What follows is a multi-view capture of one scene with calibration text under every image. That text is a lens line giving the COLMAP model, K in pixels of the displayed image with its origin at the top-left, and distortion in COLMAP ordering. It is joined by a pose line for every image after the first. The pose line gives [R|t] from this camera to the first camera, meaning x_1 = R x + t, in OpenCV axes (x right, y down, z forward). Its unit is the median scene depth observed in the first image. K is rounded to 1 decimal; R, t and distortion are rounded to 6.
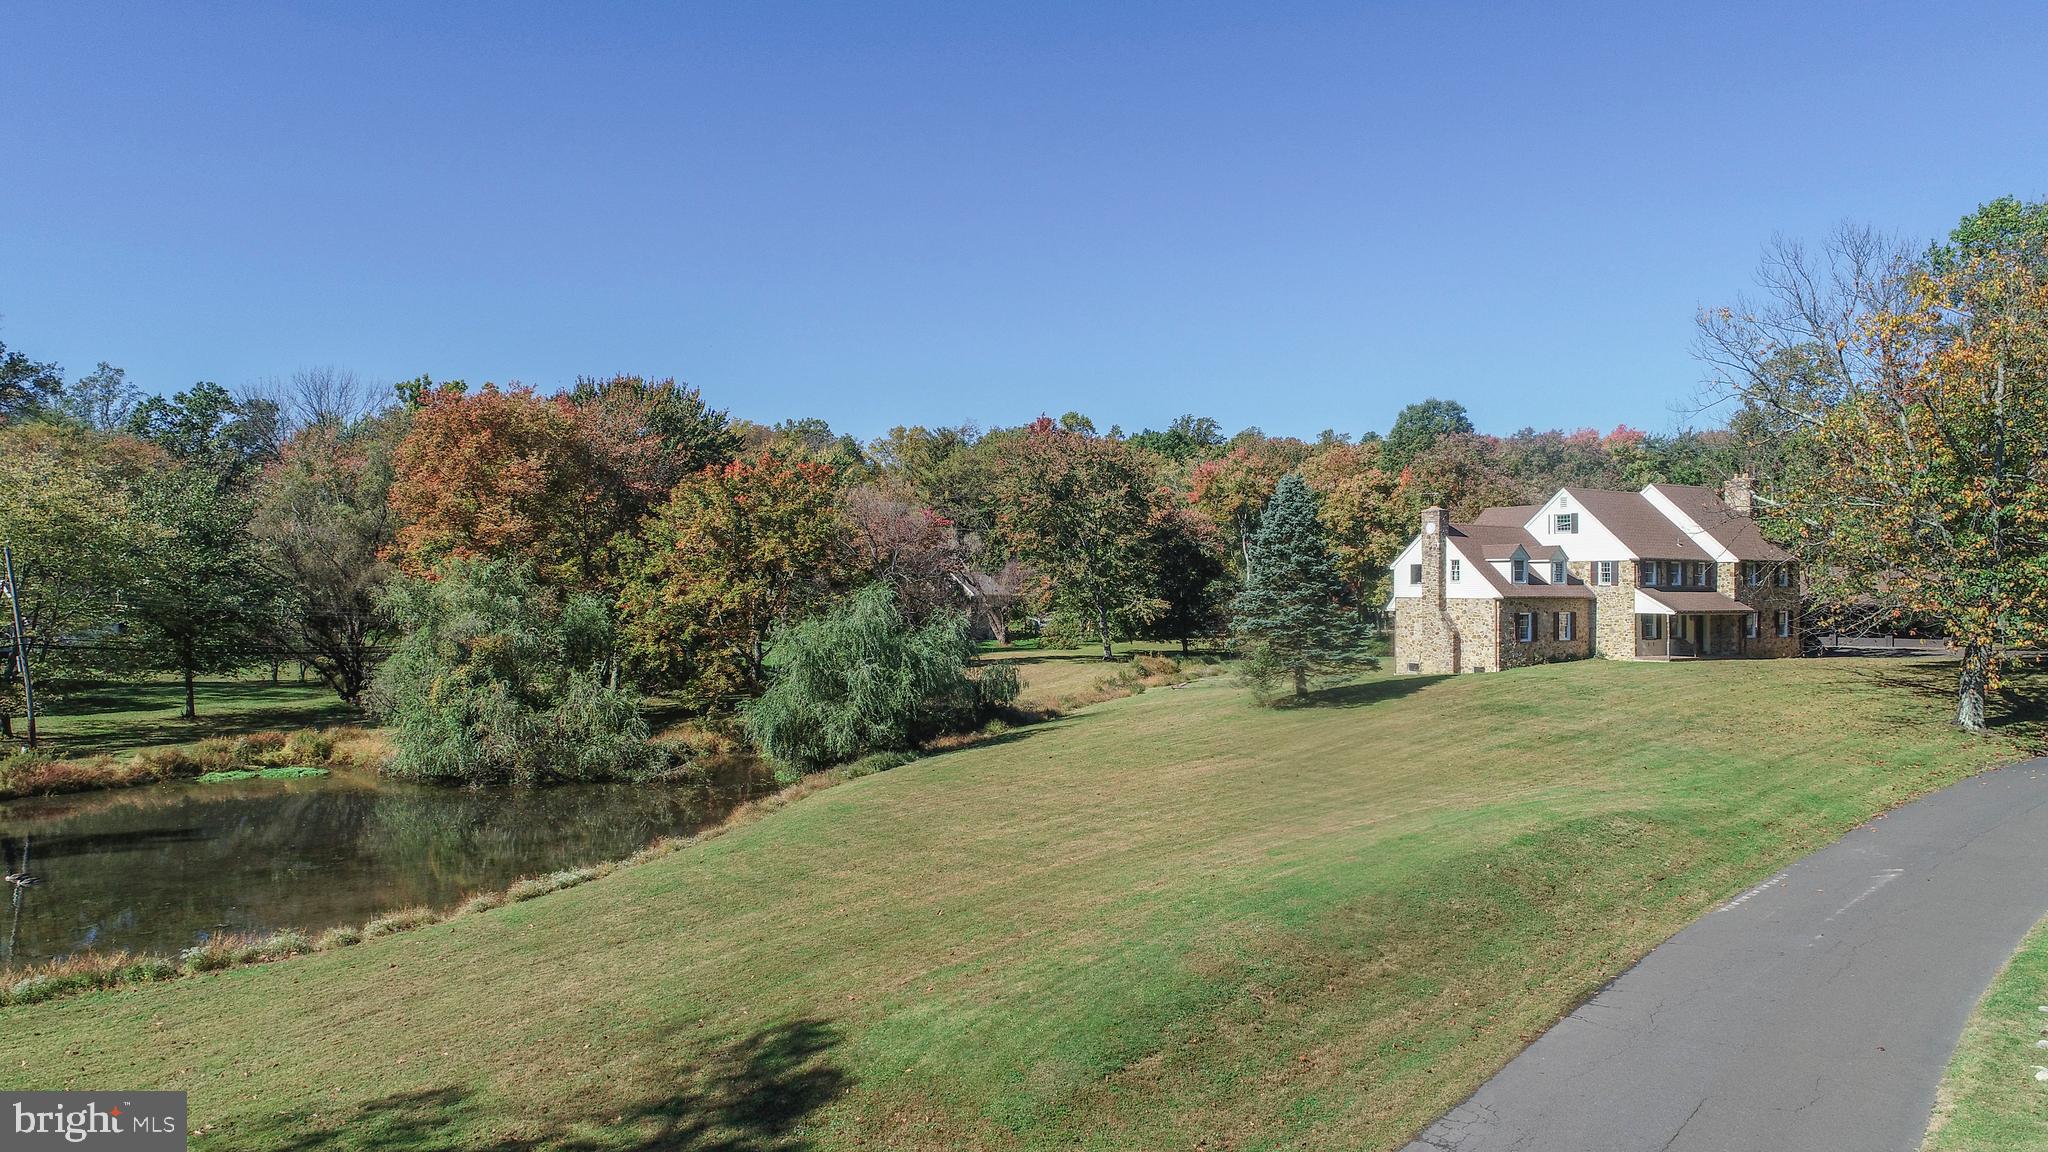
lens RADIAL K [[1369.5, 0, 1017.2], [0, 1369.5, 570.7], [0, 0, 1]] dist [0.000702, -0.004269]
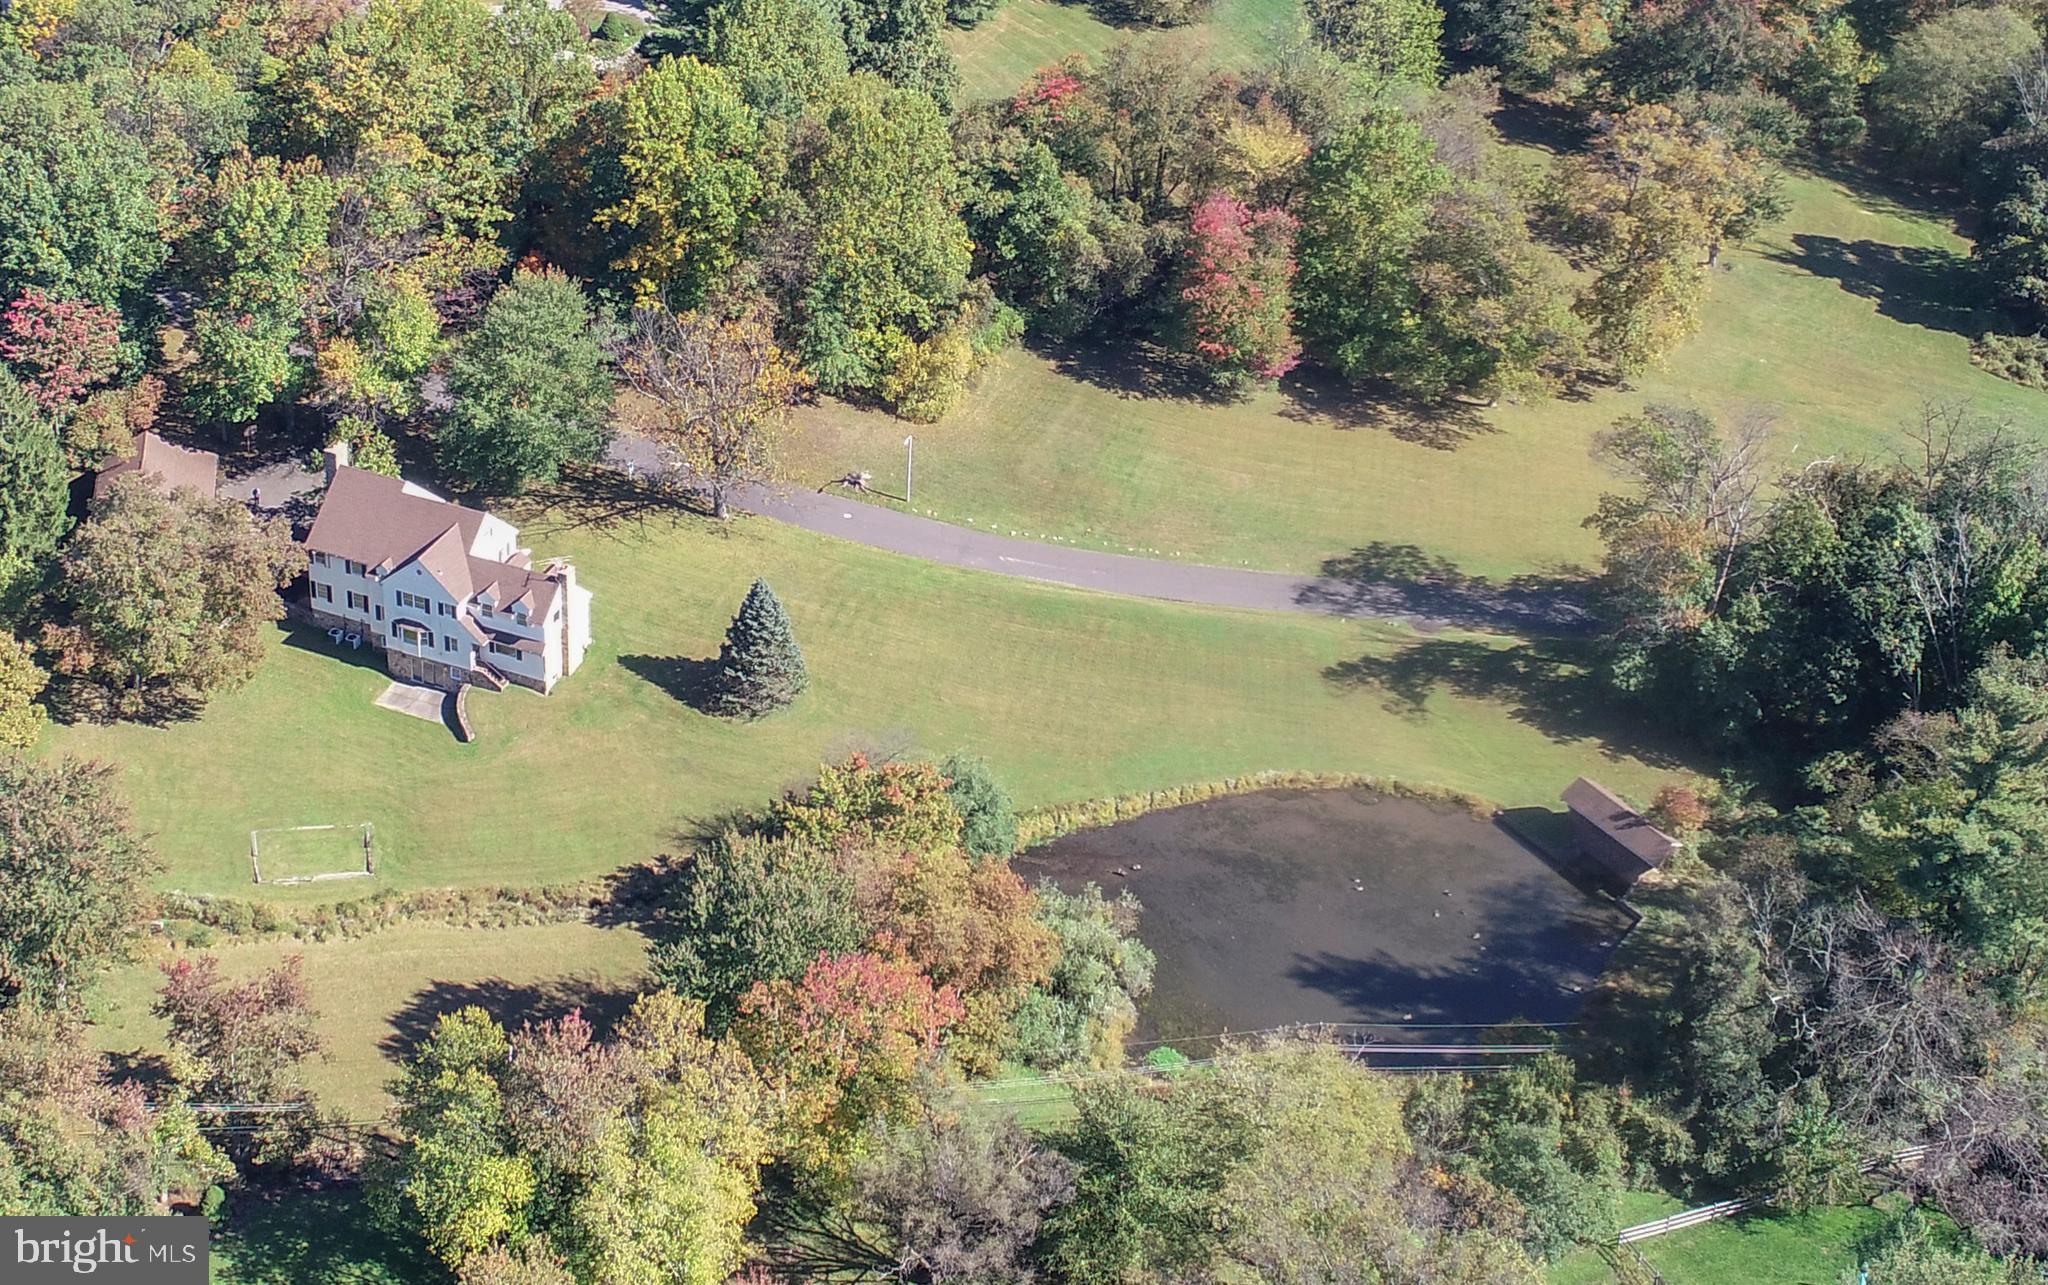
lens RADIAL K [[3080.0, 0, 794.4], [0, 3080.0, 368.6], [0, 0, 1]] dist [0.011831, 0.000000]
pose [[-0.531216, -0.411332, 0.740686, -1.984925], [-0.026273, 0.881815, 0.470864, -1.656050], [-0.846829, 0.230670, -0.479241, 2.221997]]
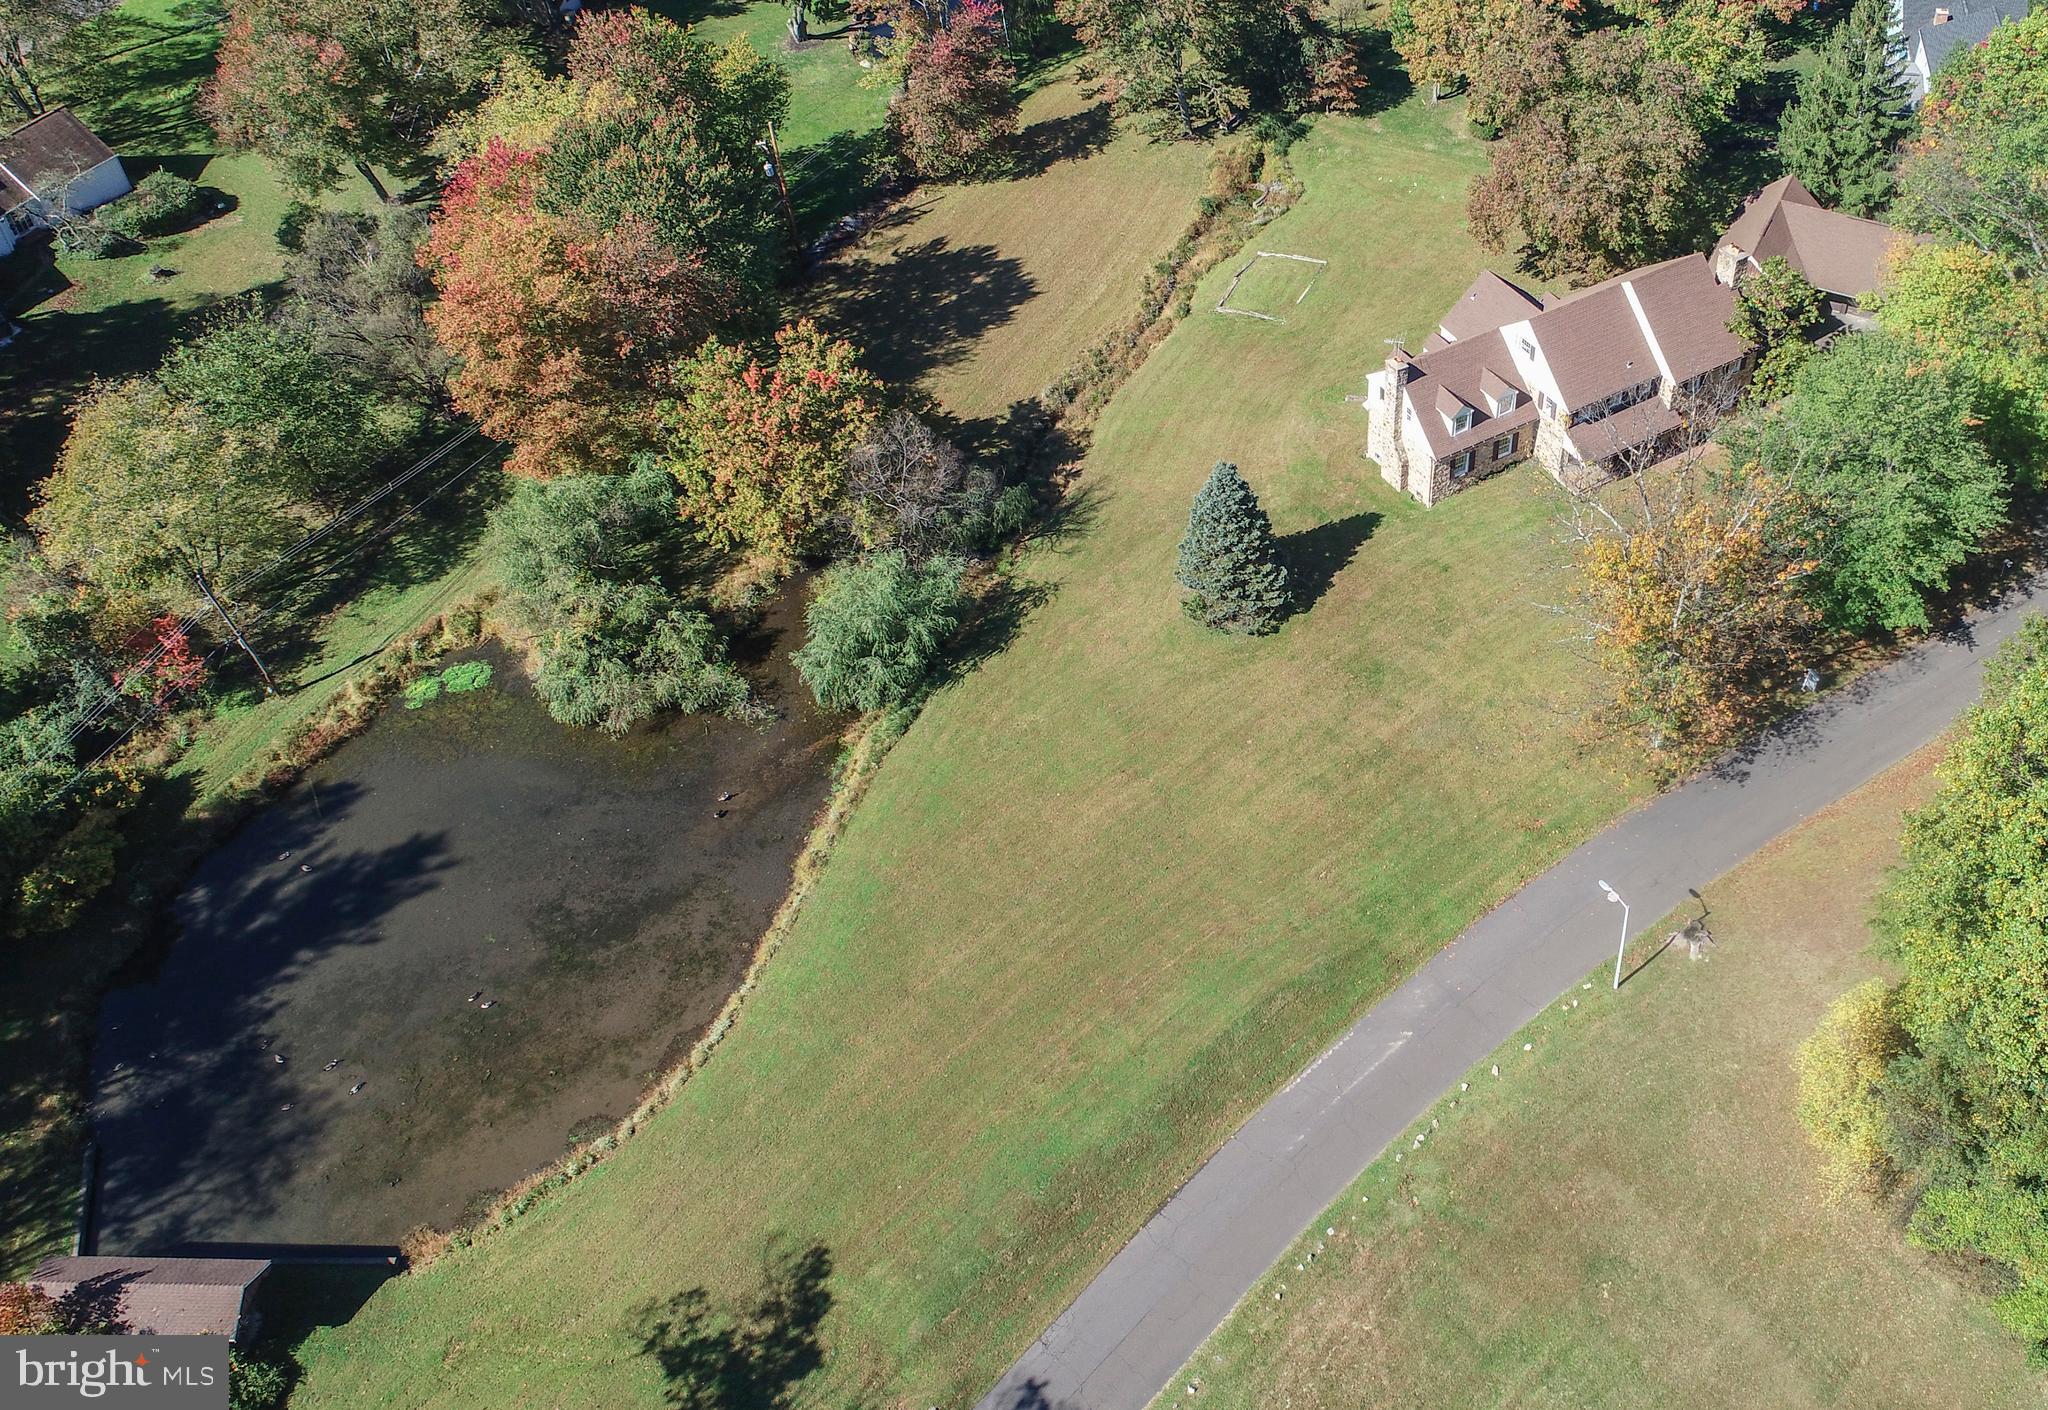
lens RADIAL K [[1936.0, 0, 1312.6], [0, 1936.0, 586.8], [0, 0, 1]] dist [-0.001853, 0.000000]
pose [[0.999961, 0.003307, 0.008128, 0.225899], [-0.007993, 0.725428, 0.688252, -0.984971], [-0.003621, -0.688291, 0.725426, -0.252430]]
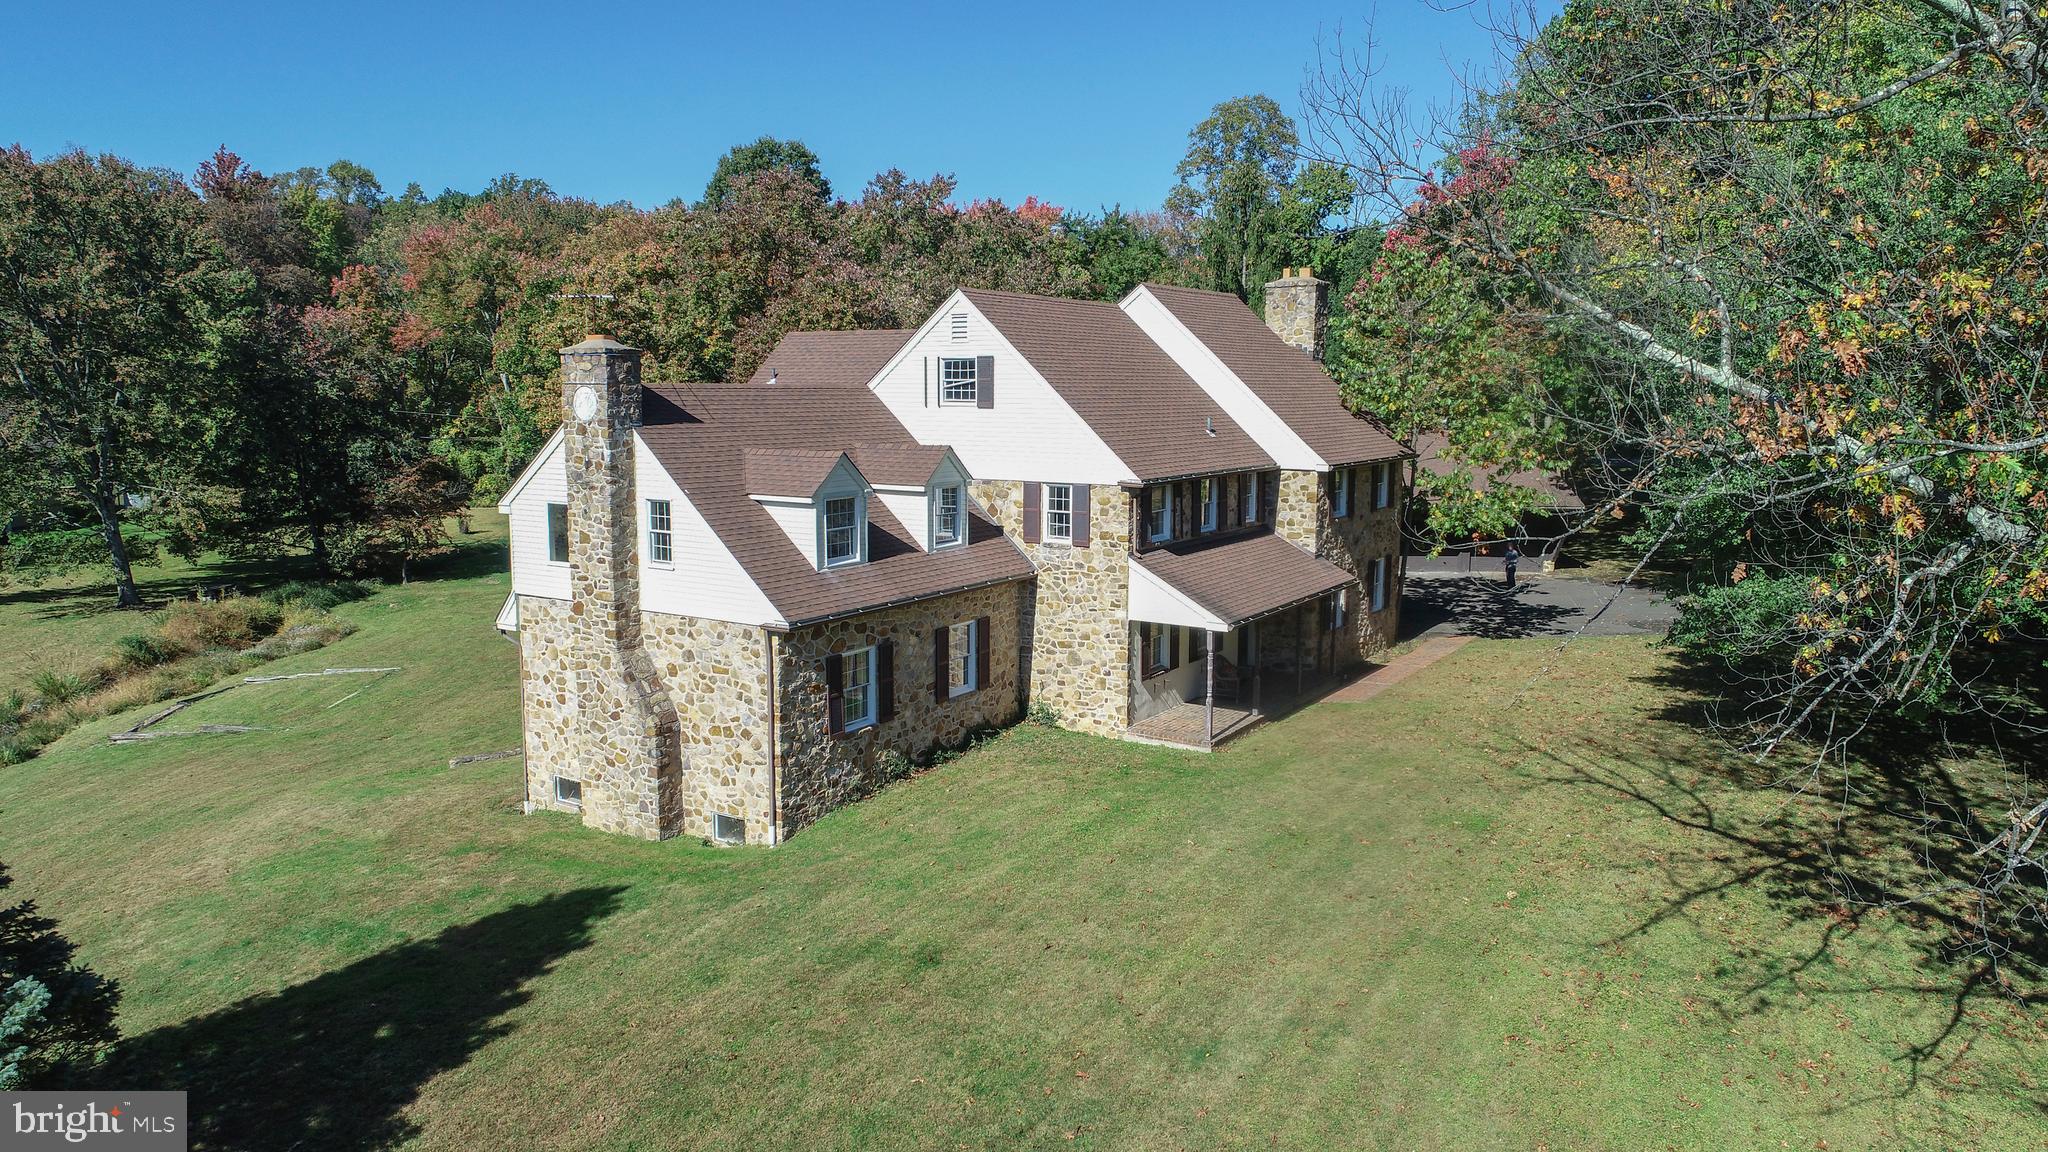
lens RADIAL K [[1369.5, 0, 1021.6], [0, 1369.5, 578.1], [0, 0, 1]] dist [0.000702, -0.004269]
pose [[0.910662, -0.059246, 0.408883, 0.259661], [-0.005481, 0.987845, 0.155343, -0.041202], [-0.413116, -0.143706, 0.899268, 0.652104]]
